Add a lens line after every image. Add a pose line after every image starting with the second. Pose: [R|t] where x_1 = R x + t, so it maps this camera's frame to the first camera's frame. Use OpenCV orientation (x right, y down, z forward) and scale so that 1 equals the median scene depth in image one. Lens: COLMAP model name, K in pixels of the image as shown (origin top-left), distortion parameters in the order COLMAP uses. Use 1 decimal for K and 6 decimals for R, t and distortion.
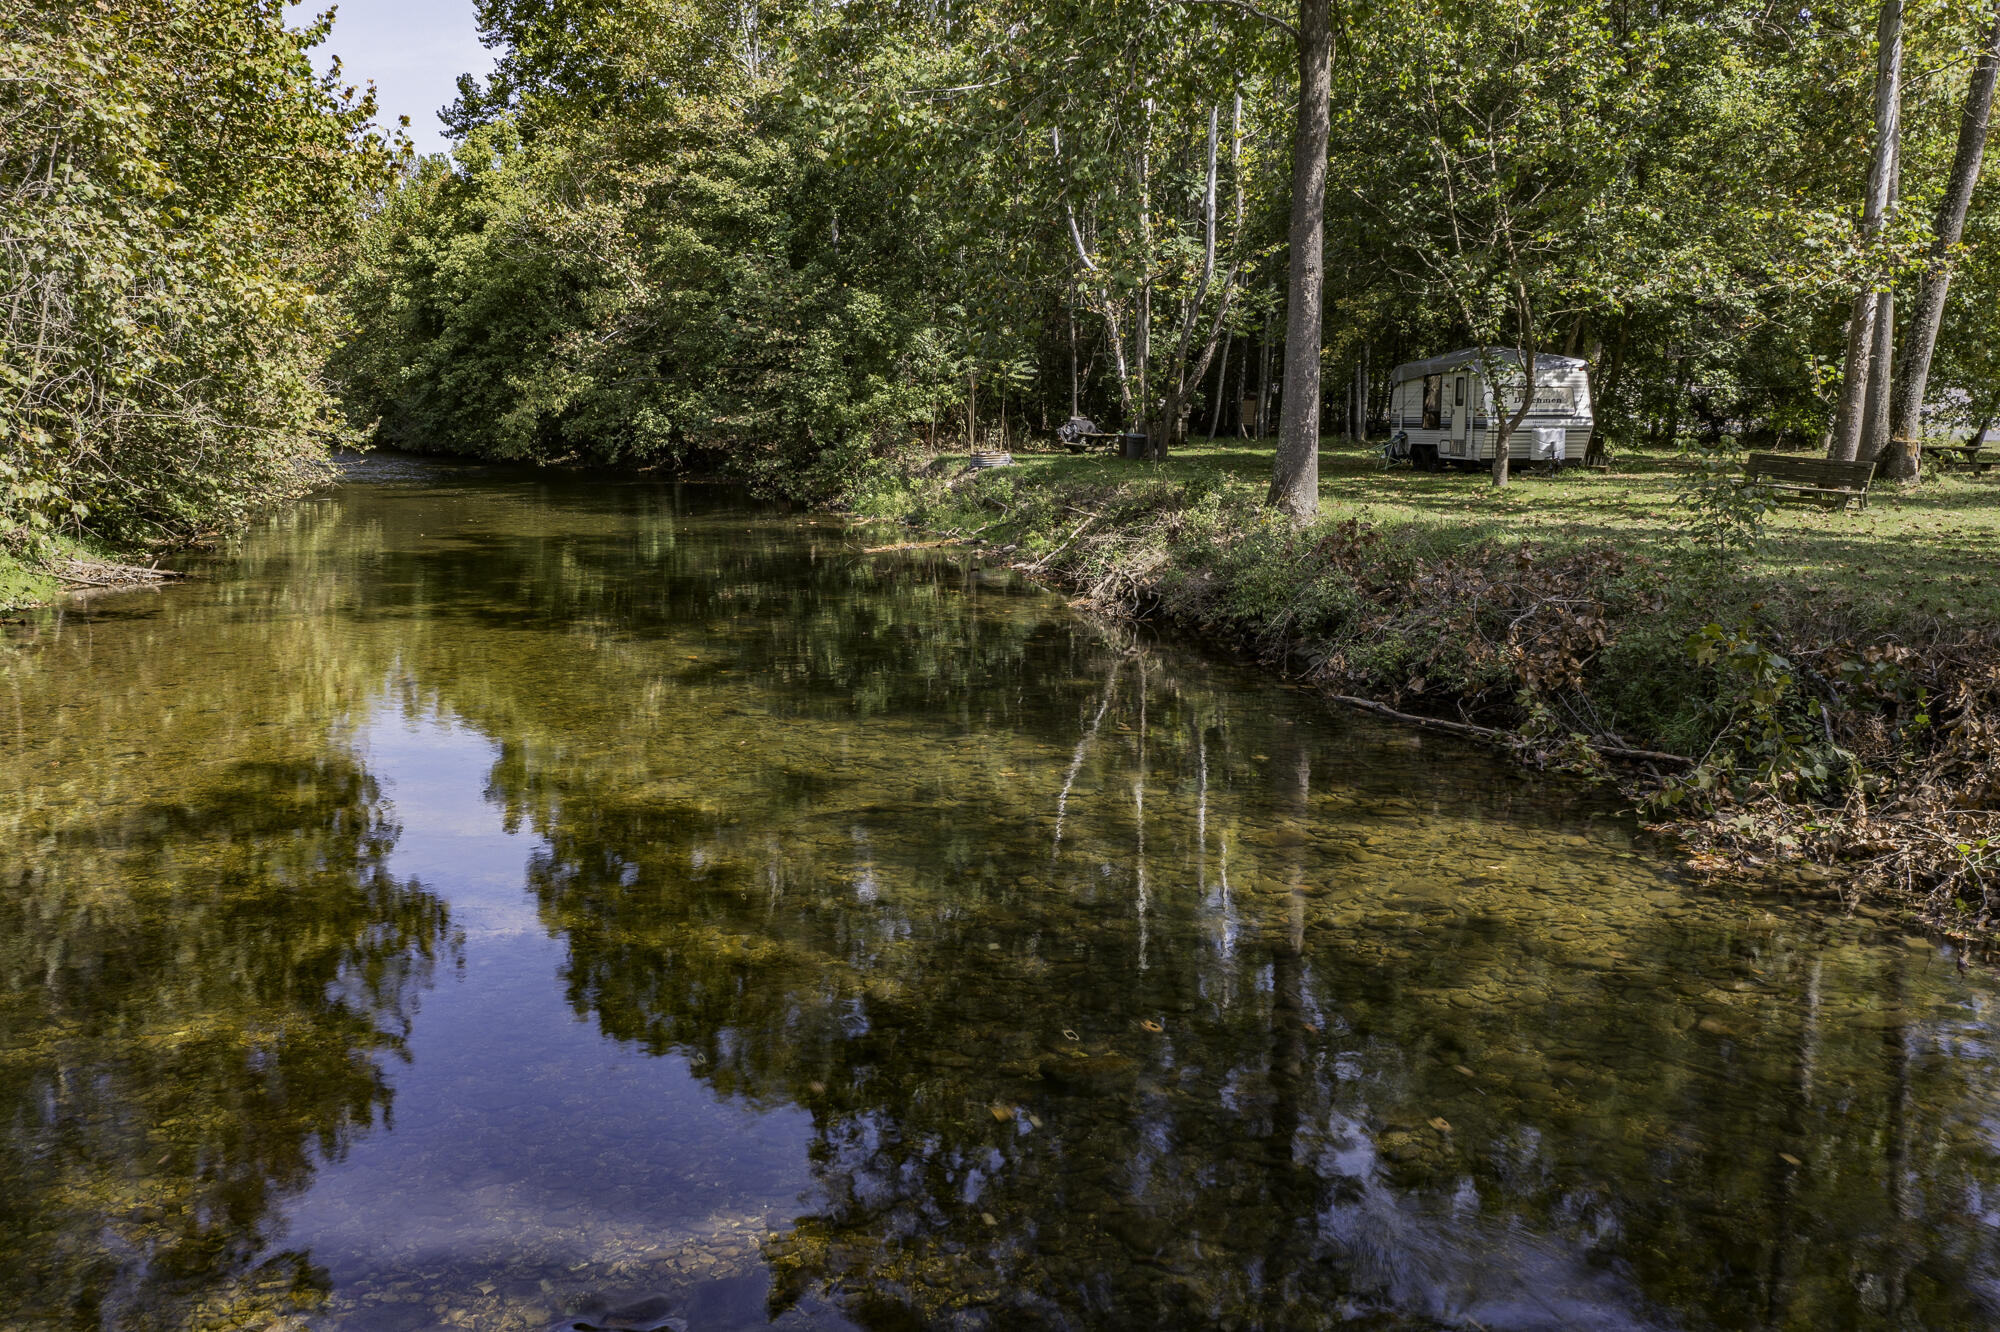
lens RADIAL K [[1660.1, 0, 1000.0], [0, 1660.1, 666.0], [0, 0, 1]] dist [-0.000670, 0.005114]
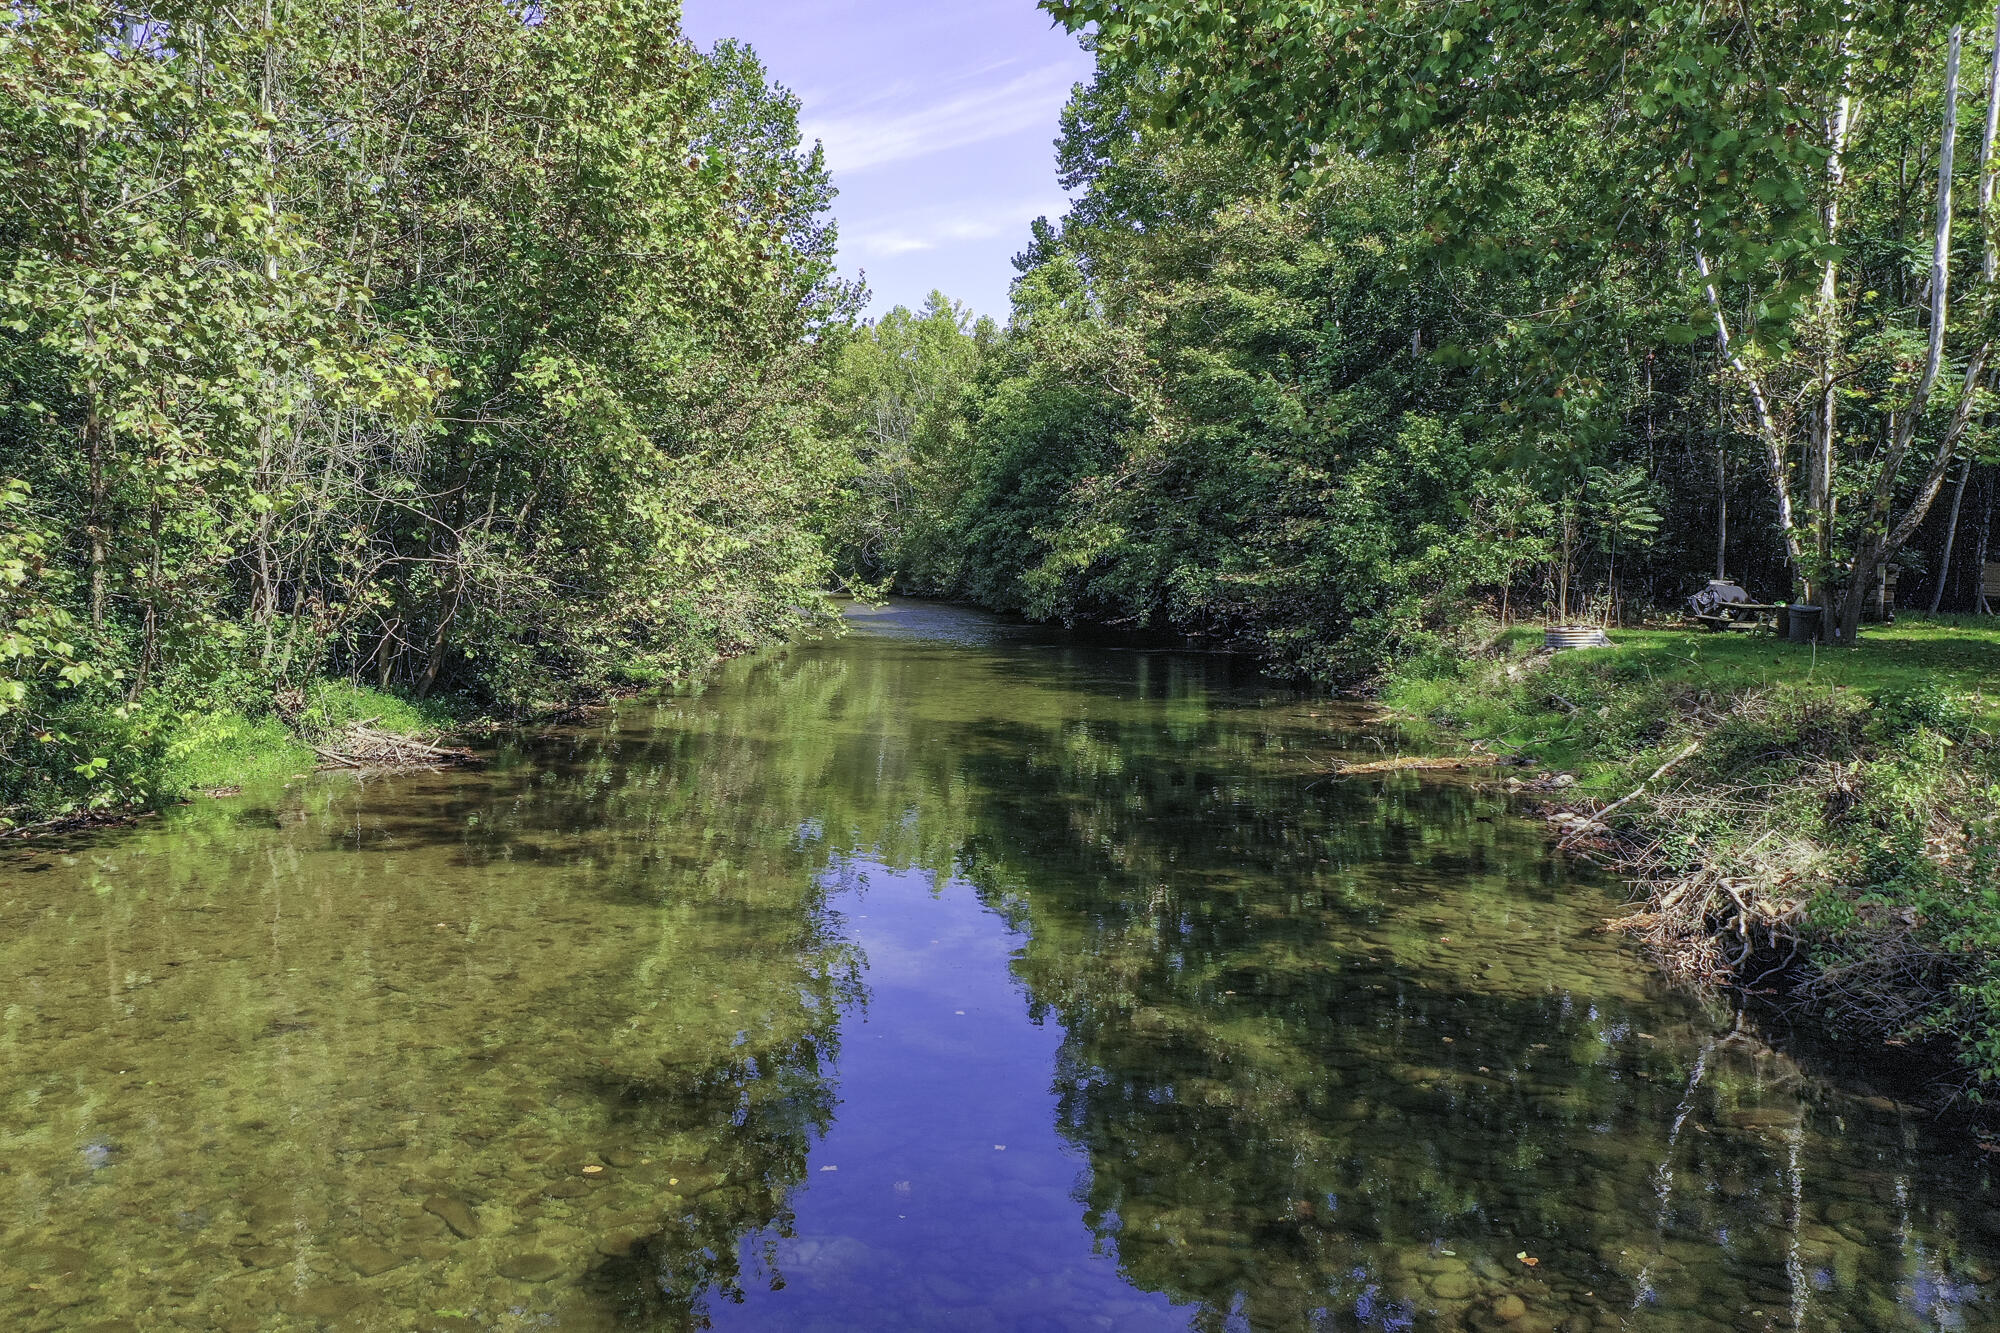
lens RADIAL K [[1590.1, 0, 1000.0], [0, 1590.1, 666.5], [0, 0, 1]] dist [0.004886, 0.001126]
pose [[0.919262, 0.035284, -0.392061, 0.031231], [-0.072215, 0.994188, -0.079849, -0.034291], [0.386965, 0.101715, 0.916467, 0.241935]]
